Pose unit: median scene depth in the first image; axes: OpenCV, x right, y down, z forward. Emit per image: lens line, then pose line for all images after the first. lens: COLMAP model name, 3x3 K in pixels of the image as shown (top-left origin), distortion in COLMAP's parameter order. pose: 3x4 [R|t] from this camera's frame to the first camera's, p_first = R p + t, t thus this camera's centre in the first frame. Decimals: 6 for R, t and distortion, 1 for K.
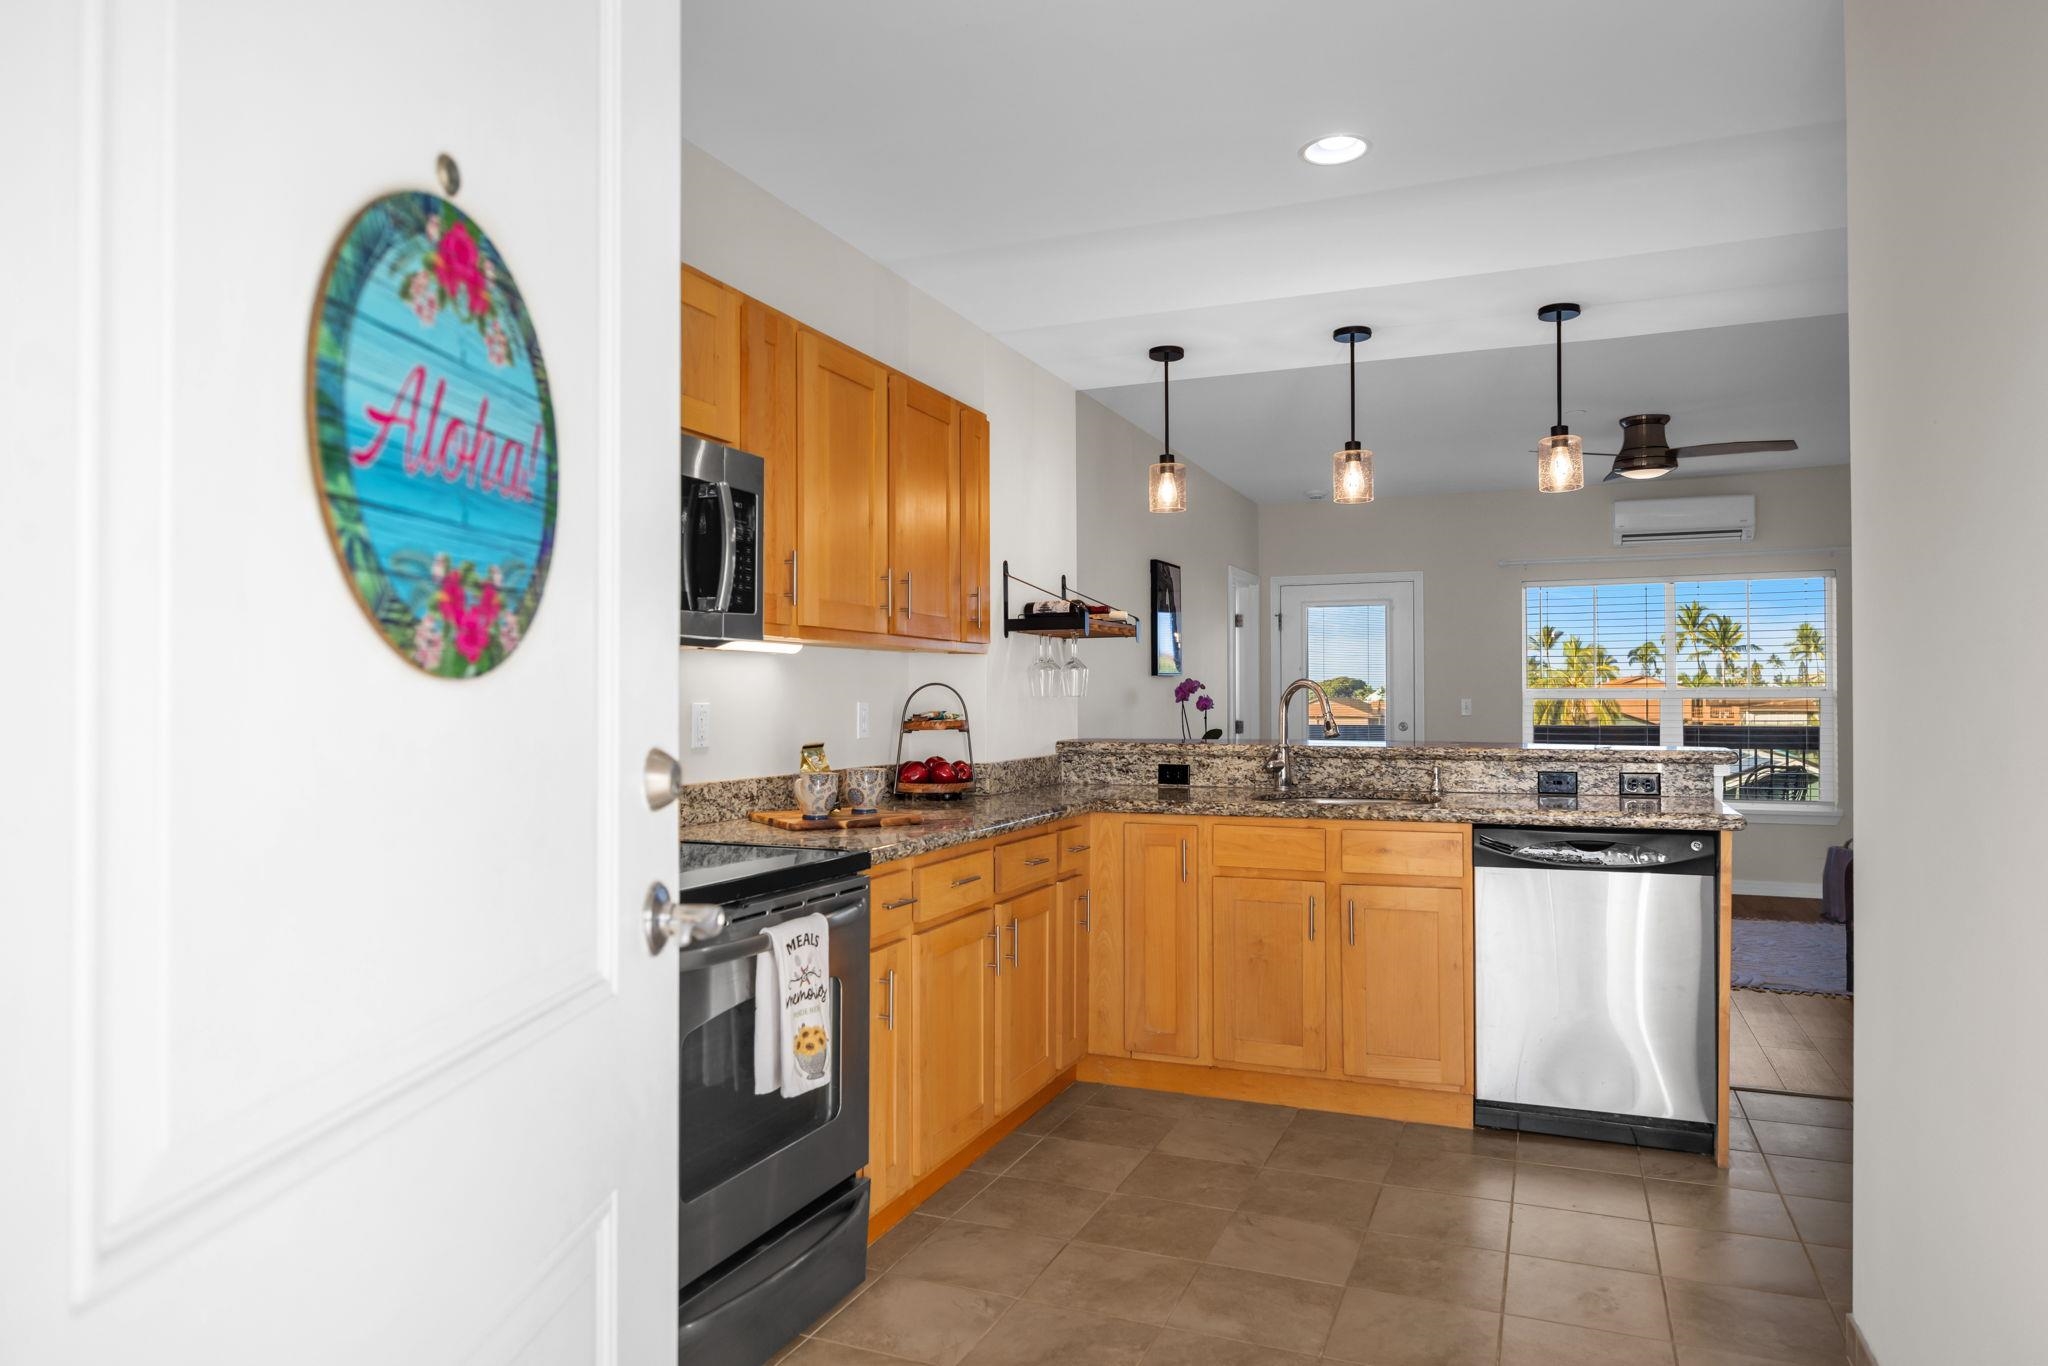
lens RADIAL K [[1327.0, 0, 1024.0], [0, 1327.0, 683.0], [0, 0, 1]] dist [0.002432, -0.002262]
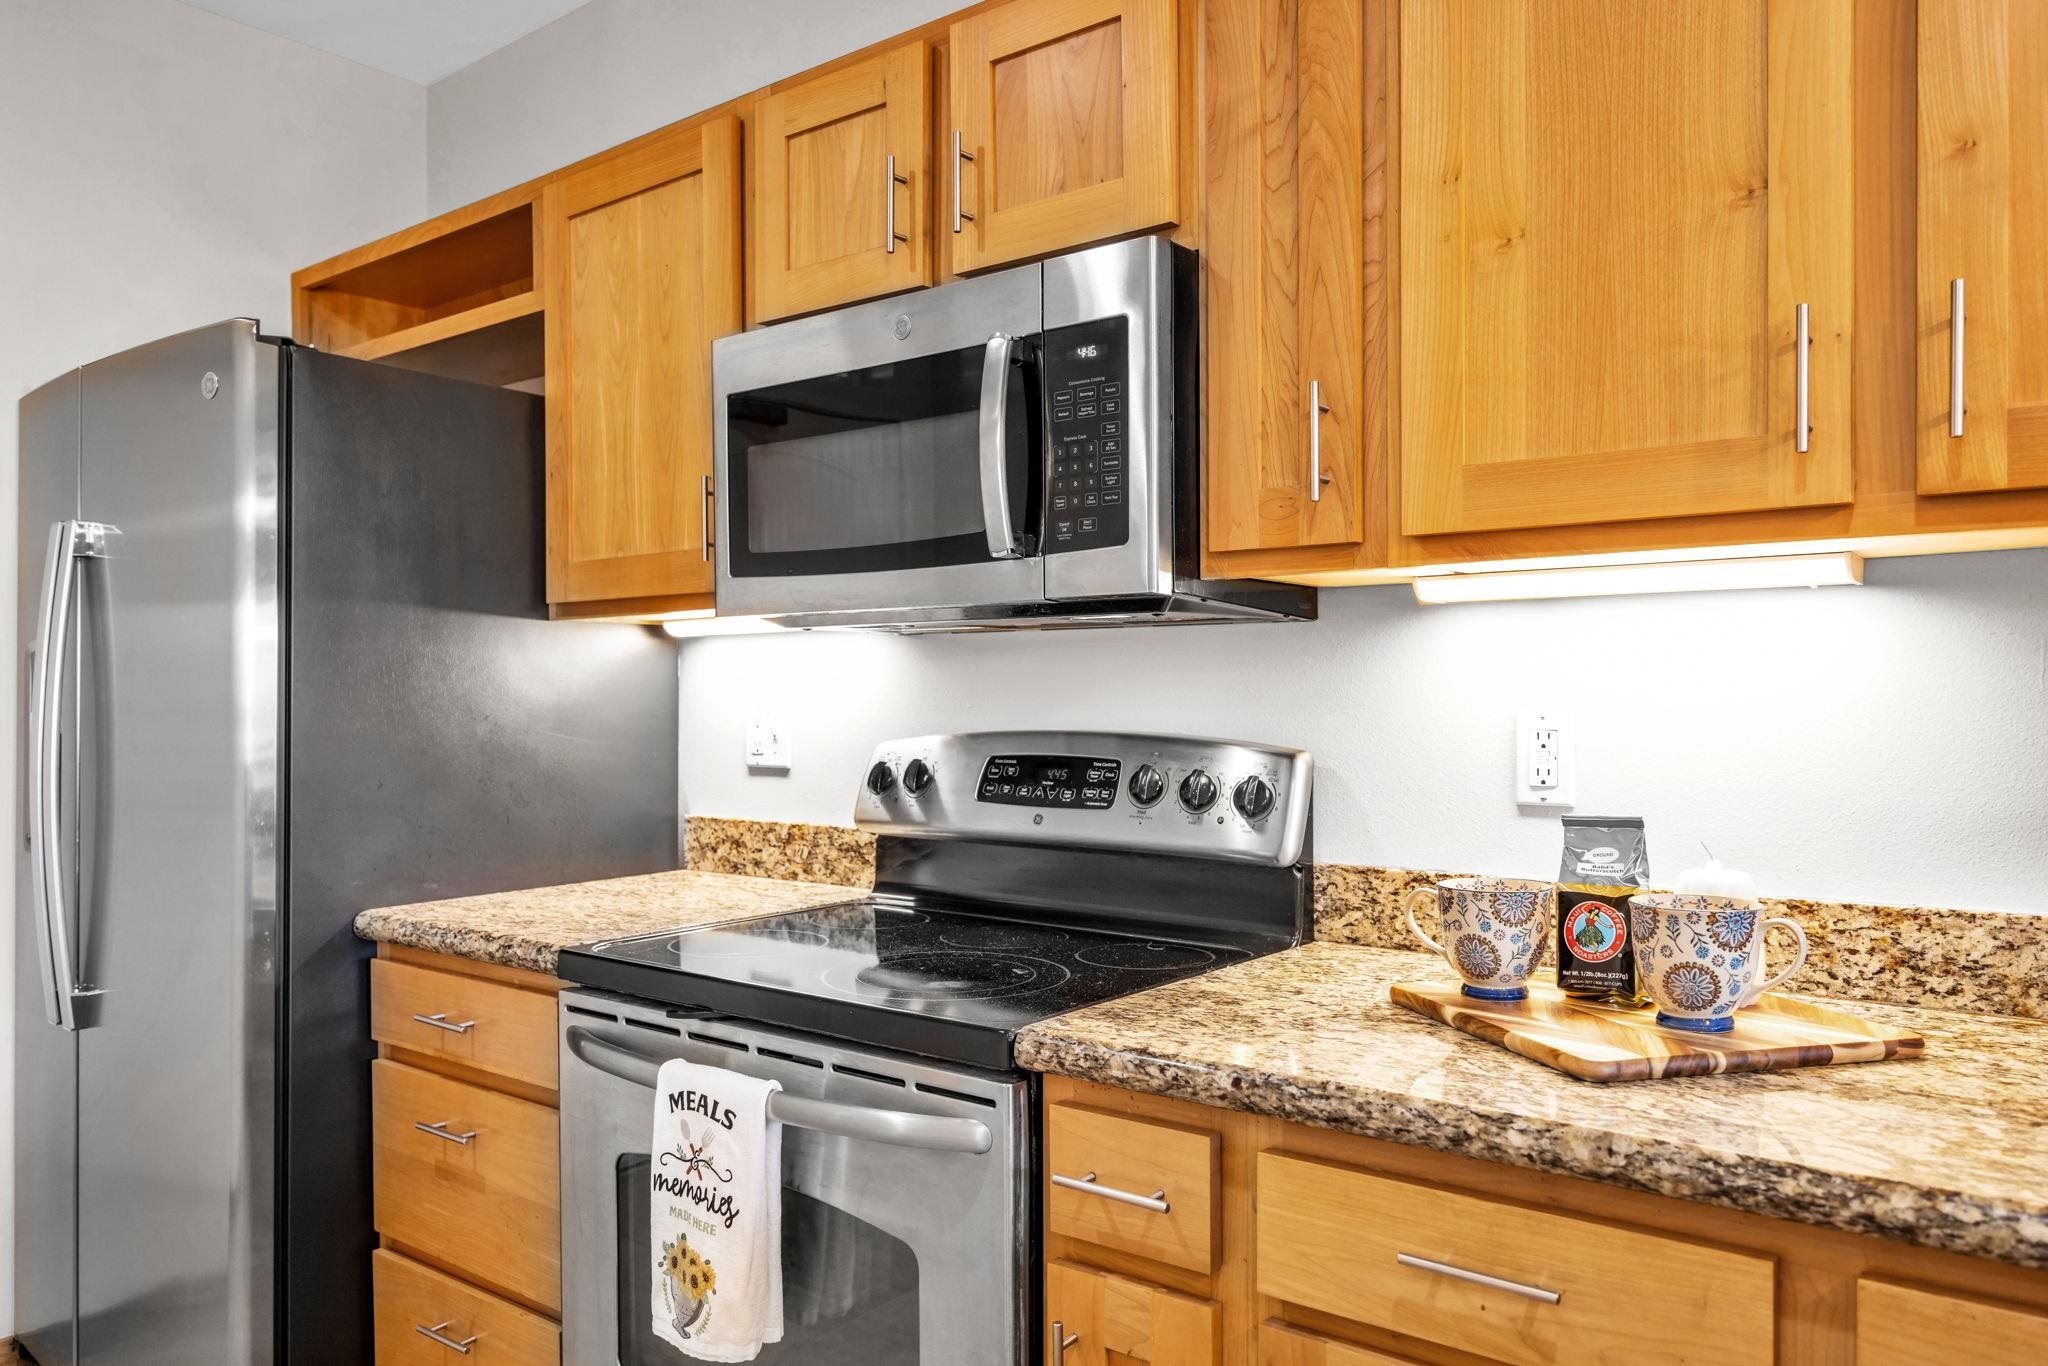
lens RADIAL K [[1528.8, 0, 1024.0], [0, 1528.8, 683.0], [0, 0, 1]] dist [-0.006638, -0.003445]
pose [[-0.300202, -0.003339, -0.953870, 0.269891], [0.018919, 0.999776, -0.009454, 0.005327], [0.953688, -0.020884, -0.300072, 0.793027]]
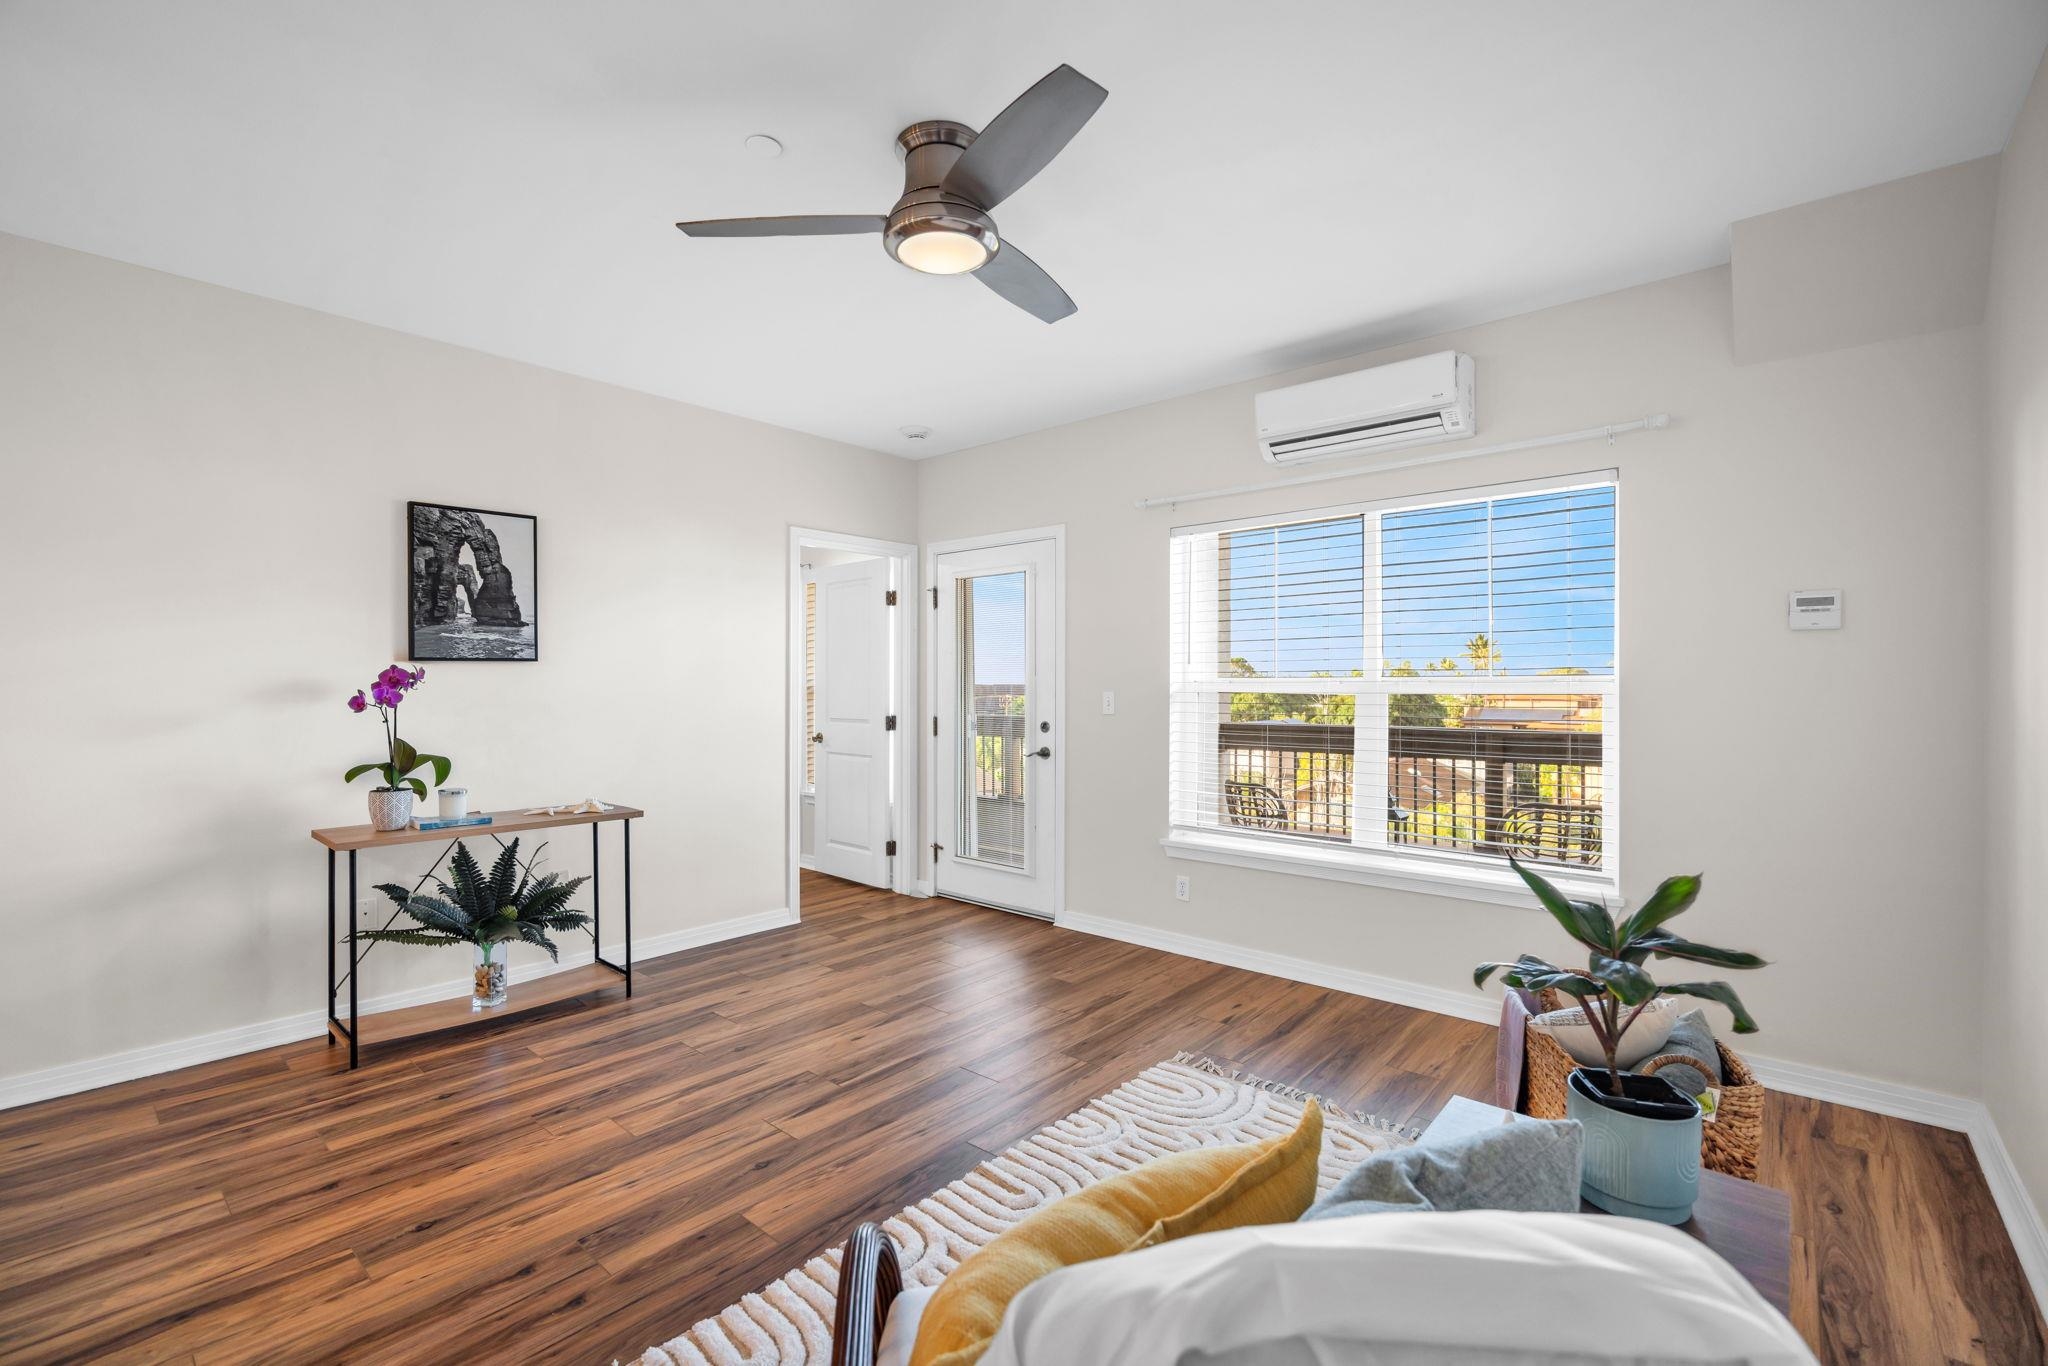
lens RADIAL K [[884.9, 0, 1024.0], [0, 884.9, 683.0], [0, 0, 1]] dist [-0.014991, 0.000339]
pose [[0.948329, -0.002986, -0.317273, 0.967036], [0.005524, 0.999960, 0.007099, 0.011580], [0.317239, -0.008484, 0.948308, 1.087536]]
